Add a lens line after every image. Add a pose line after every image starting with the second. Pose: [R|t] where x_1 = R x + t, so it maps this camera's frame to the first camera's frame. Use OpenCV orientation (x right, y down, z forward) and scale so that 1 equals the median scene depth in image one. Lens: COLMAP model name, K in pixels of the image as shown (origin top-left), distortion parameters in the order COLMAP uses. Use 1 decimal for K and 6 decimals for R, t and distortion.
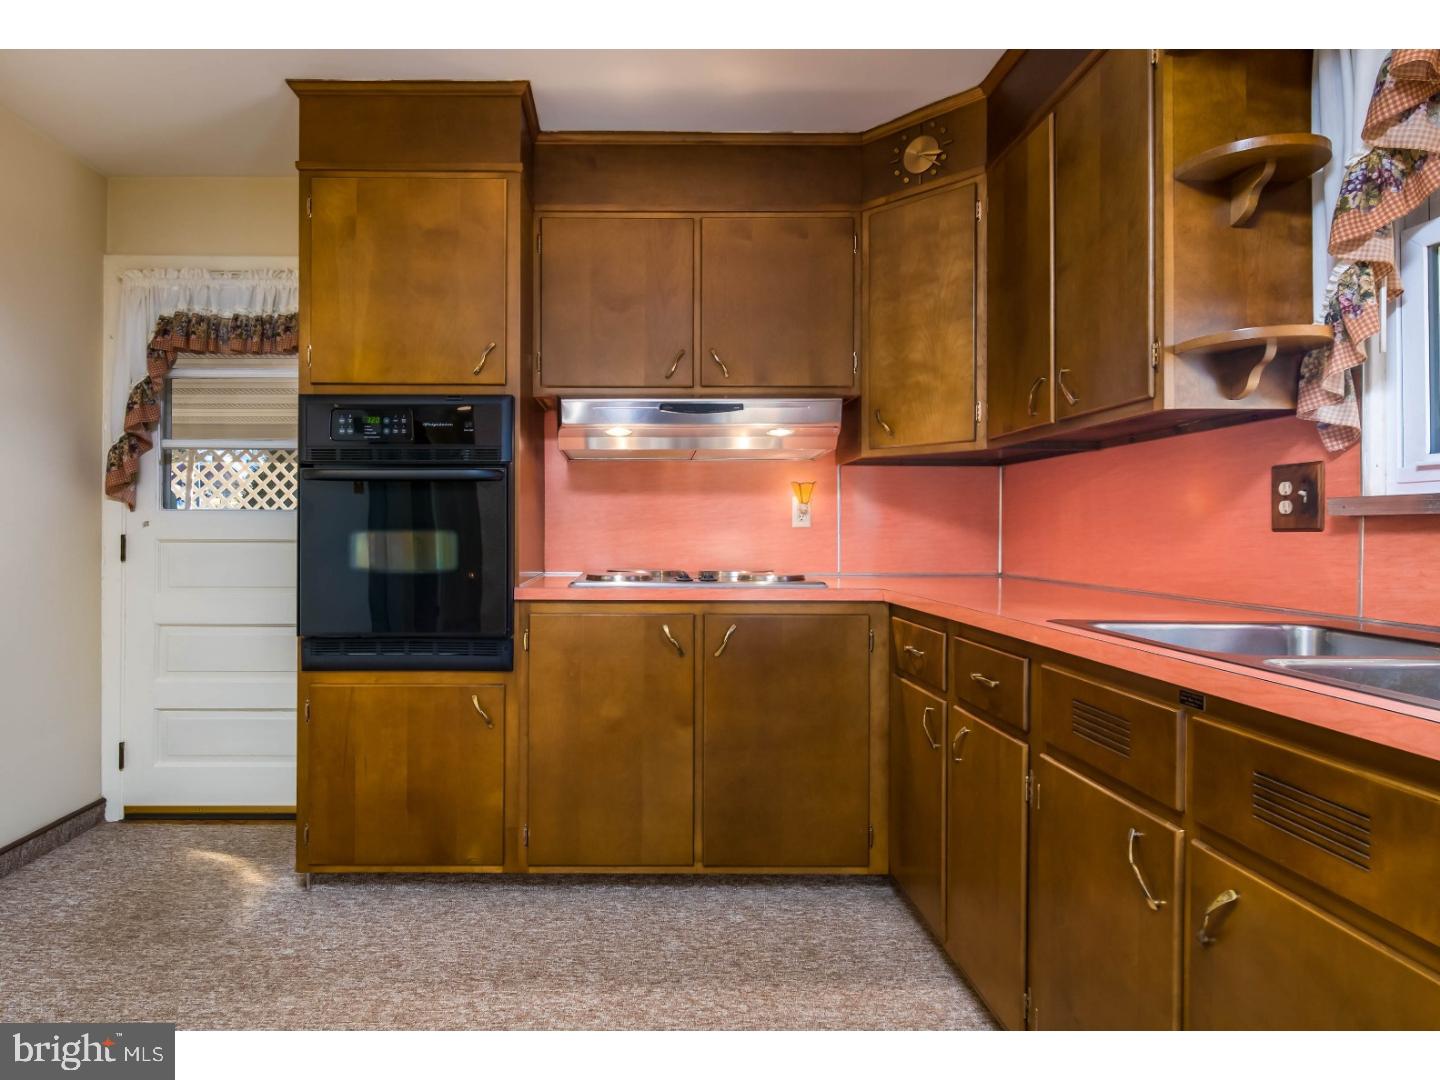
lens RADIAL K [[781.2, 0, 625.4], [0, 781.2, 521.1], [0, 0, 1]] dist [0.005267, -0.003018]
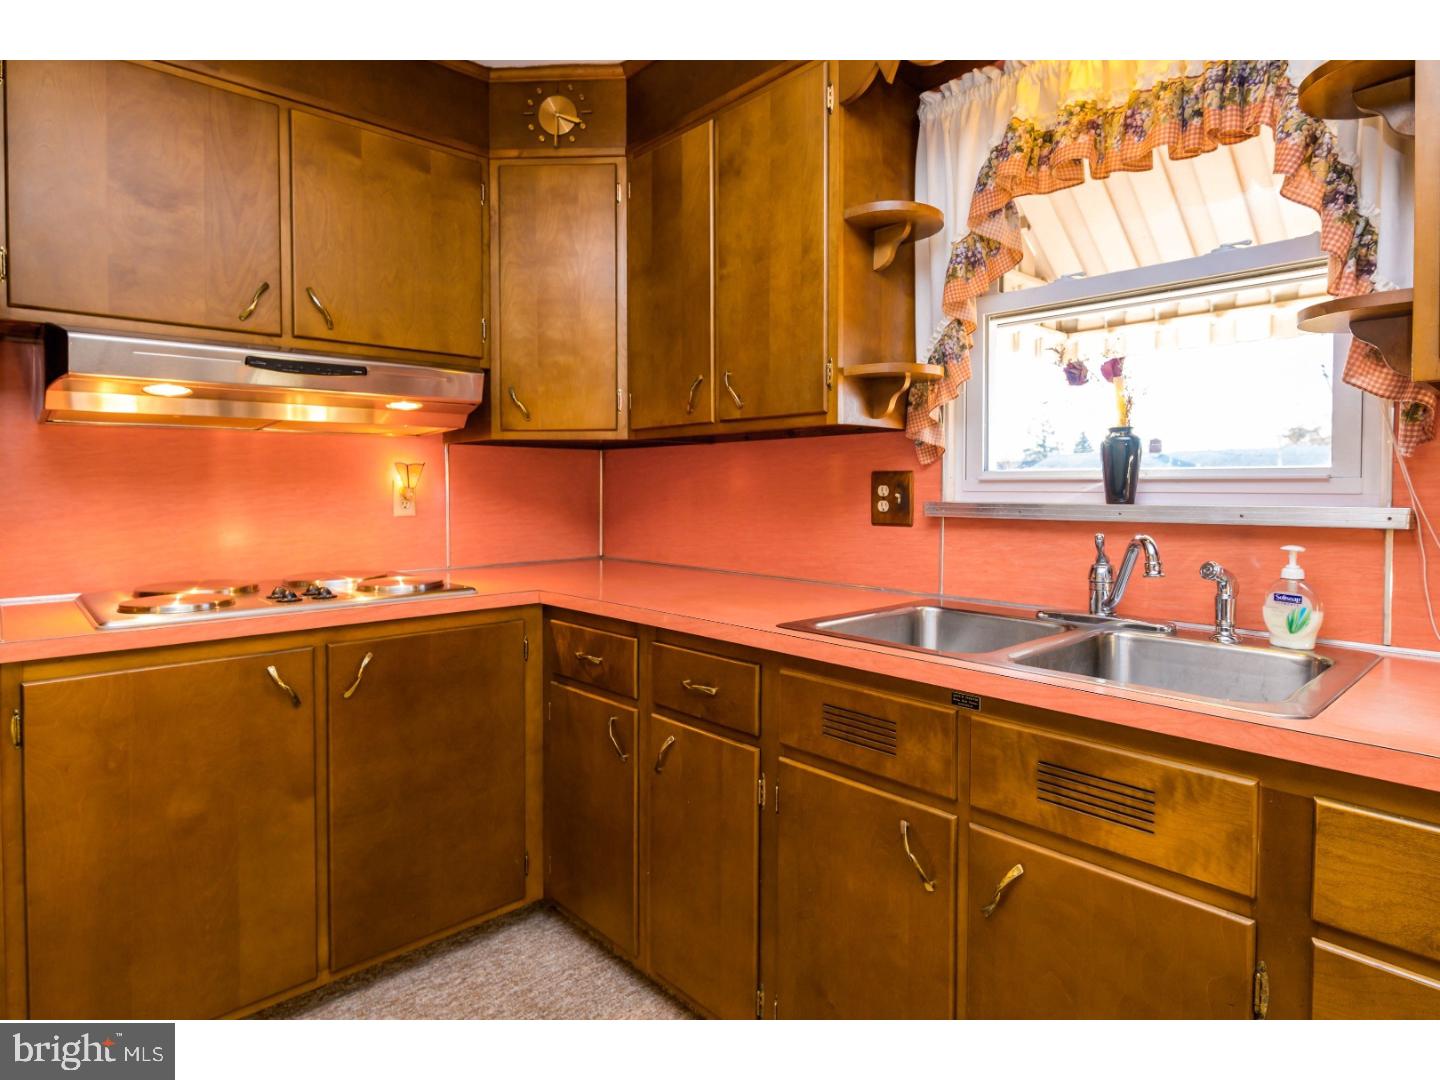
lens RADIAL K [[799.6, 0, 712.8], [0, 799.6, 504.2], [0, 0, 1]] dist [0.004156, 0.002998]
pose [[0.736605, -0.017787, 0.676090, -0.147715], [-0.003126, 0.999554, 0.029702, -0.041113], [-0.676316, -0.023993, 0.736220, 0.182987]]
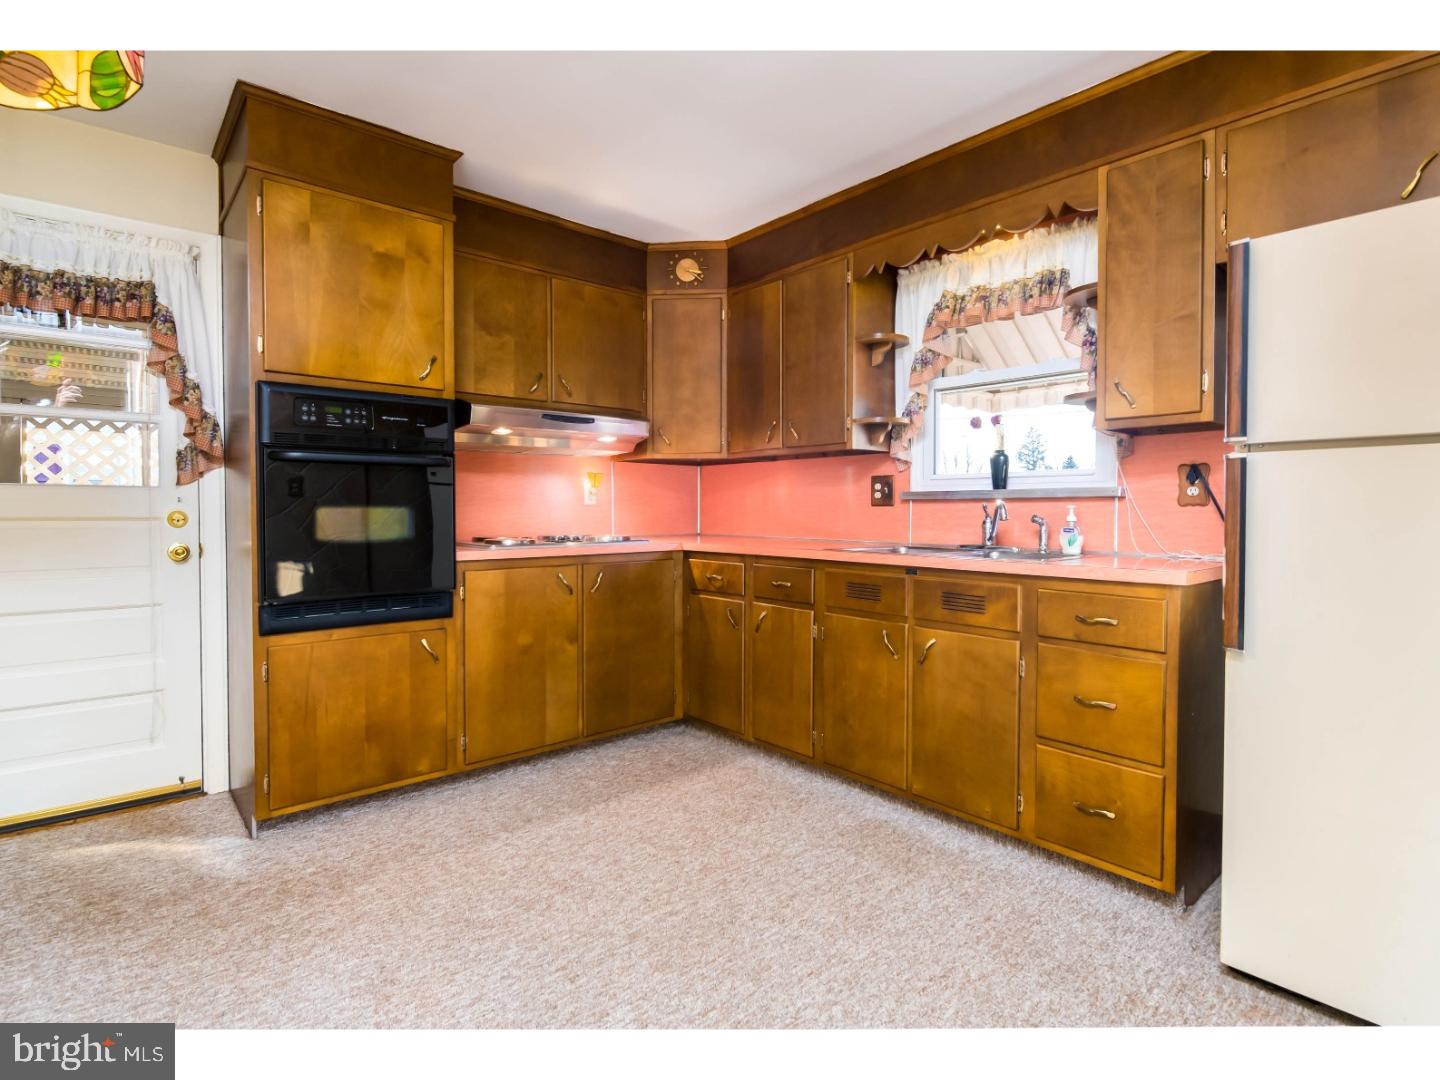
lens RADIAL K [[708.6, 0, 699.4], [0, 708.6, 513.0], [0, 0, 1]] dist [0.000769, -0.003773]
pose [[0.768157, -0.006882, 0.640224, -0.578805], [-0.005485, 0.999835, 0.017327, 0.000691], [-0.640238, -0.016822, 0.767993, -0.143966]]
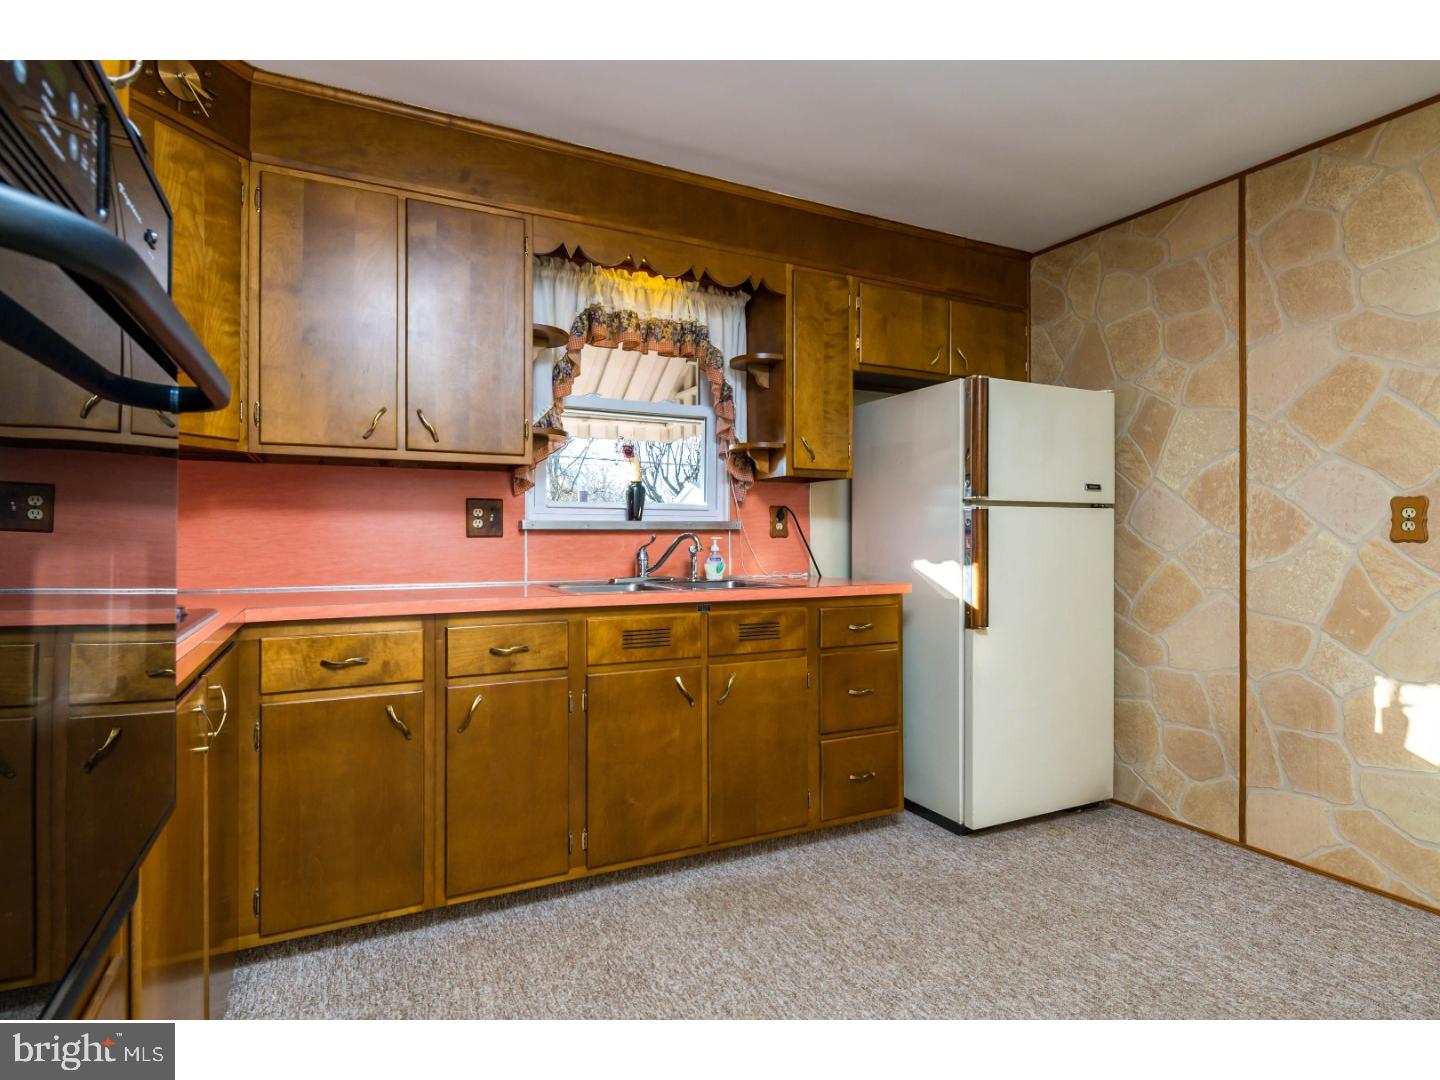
lens RADIAL K [[755.8, 0, 699.6], [0, 755.8, 523.0], [0, 0, 1]] dist [0.002297, 0.000013]
pose [[-0.433633, 0.010563, 0.901028, -0.614940], [-0.010929, 0.999796, -0.016981, 0.002912], [-0.901023, -0.017211, -0.433429, 0.918935]]
